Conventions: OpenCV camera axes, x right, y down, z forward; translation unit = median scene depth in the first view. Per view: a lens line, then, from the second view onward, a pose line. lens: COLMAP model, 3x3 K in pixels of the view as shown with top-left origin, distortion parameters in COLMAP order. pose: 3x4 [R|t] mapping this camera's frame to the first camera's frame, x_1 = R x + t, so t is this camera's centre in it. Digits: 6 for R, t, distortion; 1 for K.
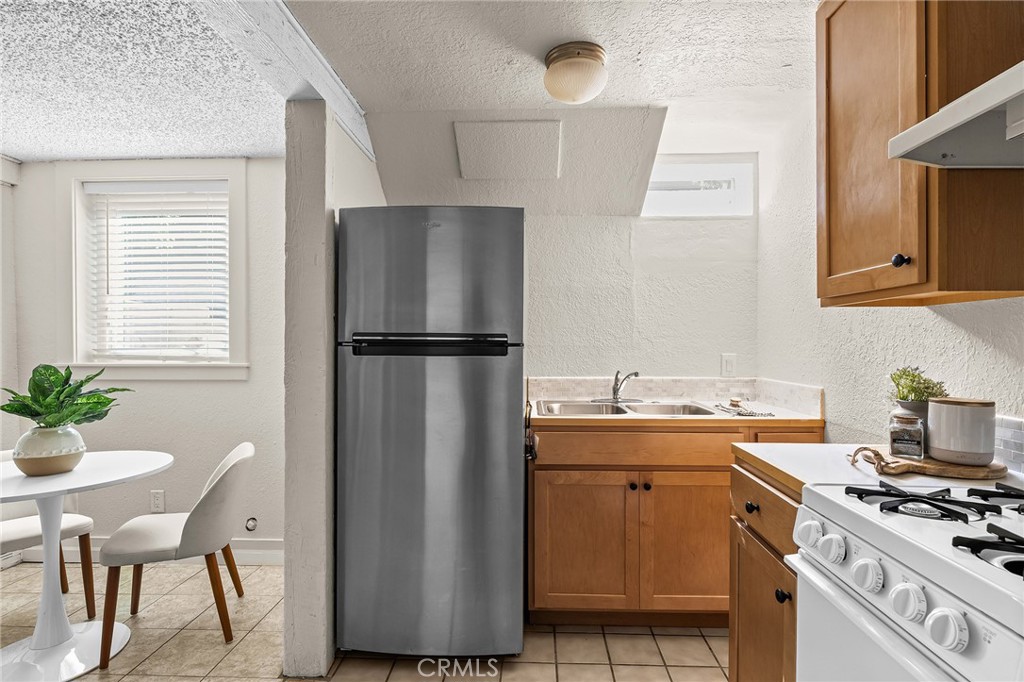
lens RADIAL K [[504.3, 0, 514.6], [0, 504.3, 345.1], [0, 0, 1]] dist [-0.004640, 0.000133]
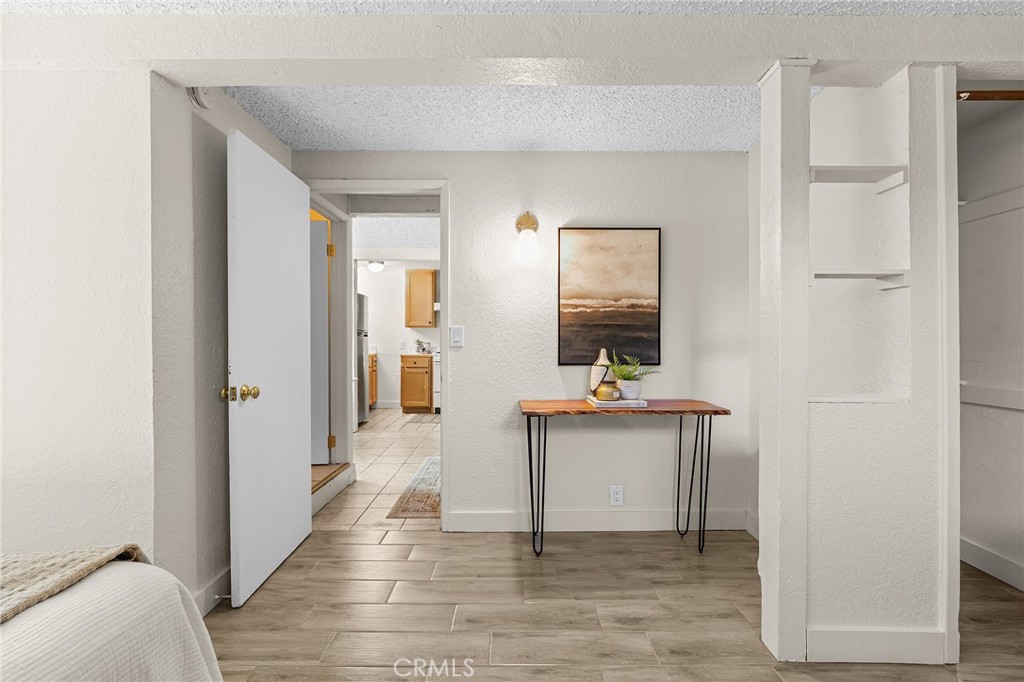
lens RADIAL K [[478.7, 0, 511.7], [0, 478.7, 340.5], [0, 0, 1]] dist [-0.002920, -0.000755]
pose [[-0.034778, -0.005832, 0.999378, -3.286391], [-0.002528, 0.999980, 0.005748, 0.022246], [-0.999392, -0.002326, -0.034792, 0.052636]]
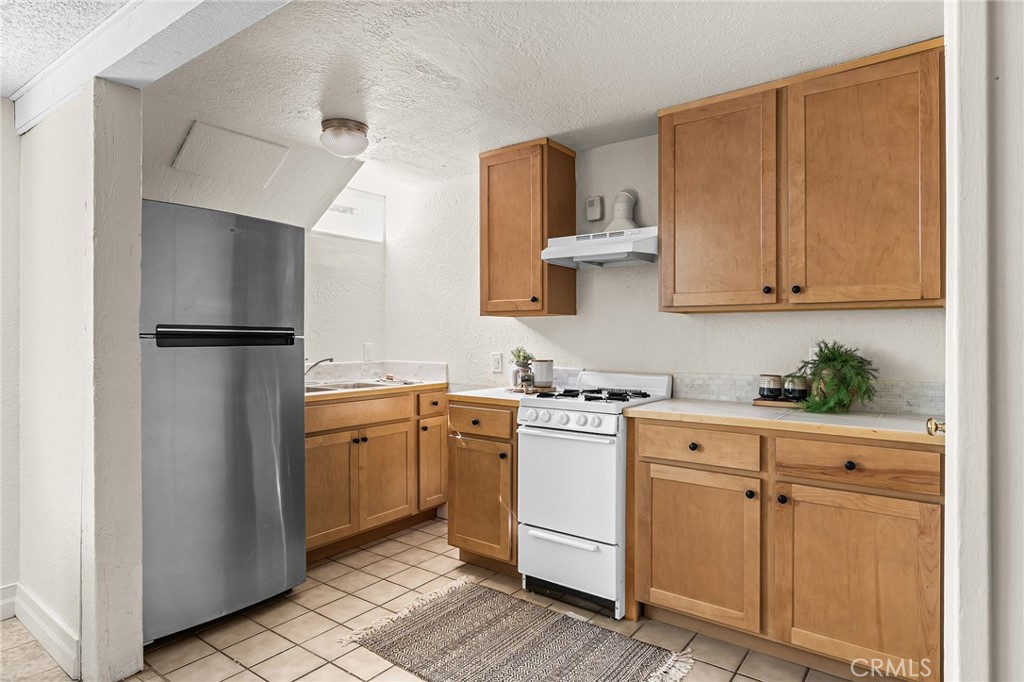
lens RADIAL K [[577.9, 0, 510.1], [0, 577.9, 336.0], [0, 0, 1]] dist [0.001684, -0.000135]
pose [[0.566033, 0.000029, 0.824382, -0.812527], [0.003056, 0.999993, -0.002134, 0.002580], [-0.824377, 0.003728, 0.566029, -0.221791]]
